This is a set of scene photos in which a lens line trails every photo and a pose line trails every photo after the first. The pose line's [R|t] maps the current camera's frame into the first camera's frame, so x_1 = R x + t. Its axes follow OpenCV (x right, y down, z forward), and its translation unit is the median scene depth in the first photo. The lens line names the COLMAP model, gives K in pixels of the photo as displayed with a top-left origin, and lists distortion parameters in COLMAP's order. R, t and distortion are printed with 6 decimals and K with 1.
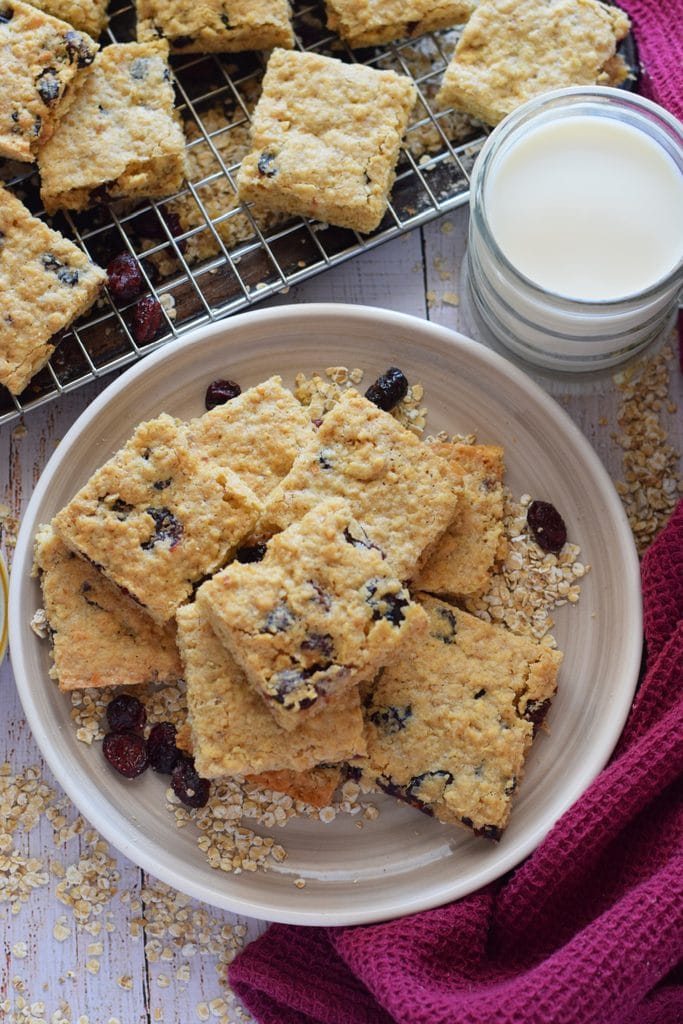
lens RADIAL K [[2388.6, 0, 342.0], [0, 2388.6, 549.2], [0, 0, 1]] dist [-0.085609, -0.427696]
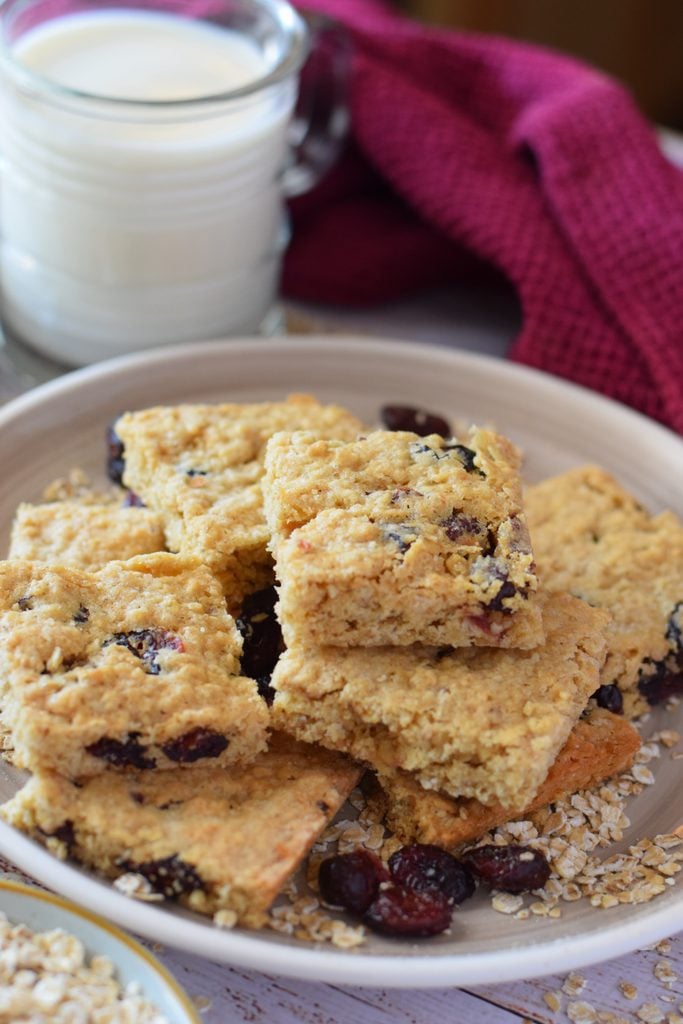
lens RADIAL K [[2467.4, 0, 341.5], [0, 2467.4, 512.0], [0, 0, 1]] dist [-0.087171, -0.801327]
pose [[0.509506, -0.496749, 0.702598, -0.472556], [0.813805, 0.543425, -0.205940, 0.143226], [-0.279509, 0.676705, 0.681135, 0.533203]]
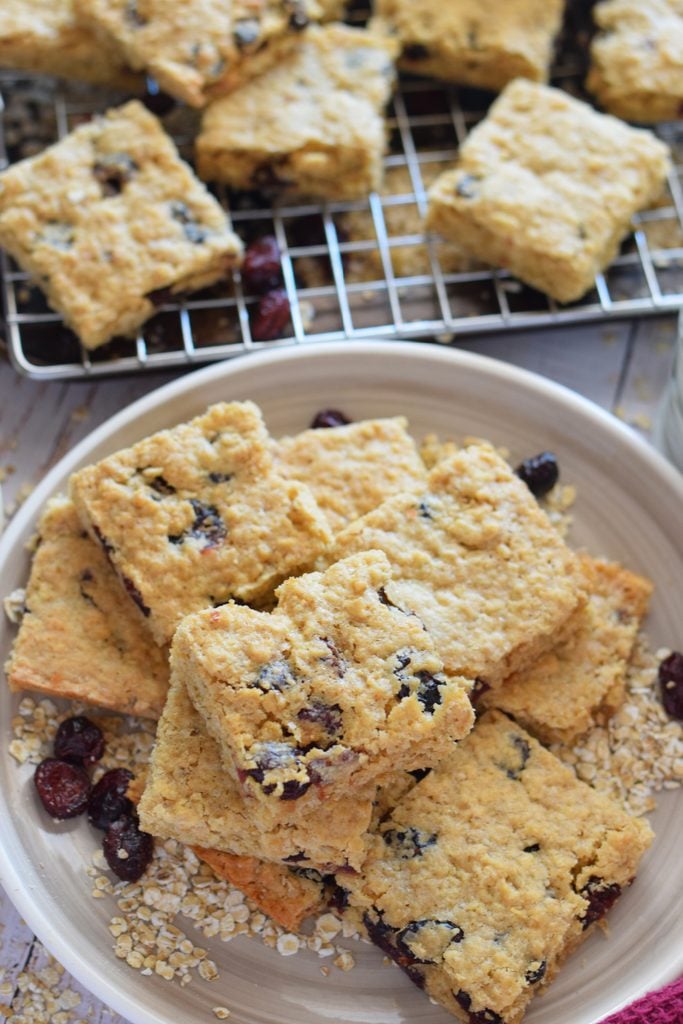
lens RADIAL K [[2388.6, 0, 342.0], [0, 2388.6, 549.2], [0, 0, 1]] dist [-0.085609, -0.427696]
pose [[0.950022, 0.275799, -0.146263, 0.084495], [-0.306360, 0.913710, -0.266978, 0.192149], [0.060010, 0.298444, 0.952539, 0.261097]]
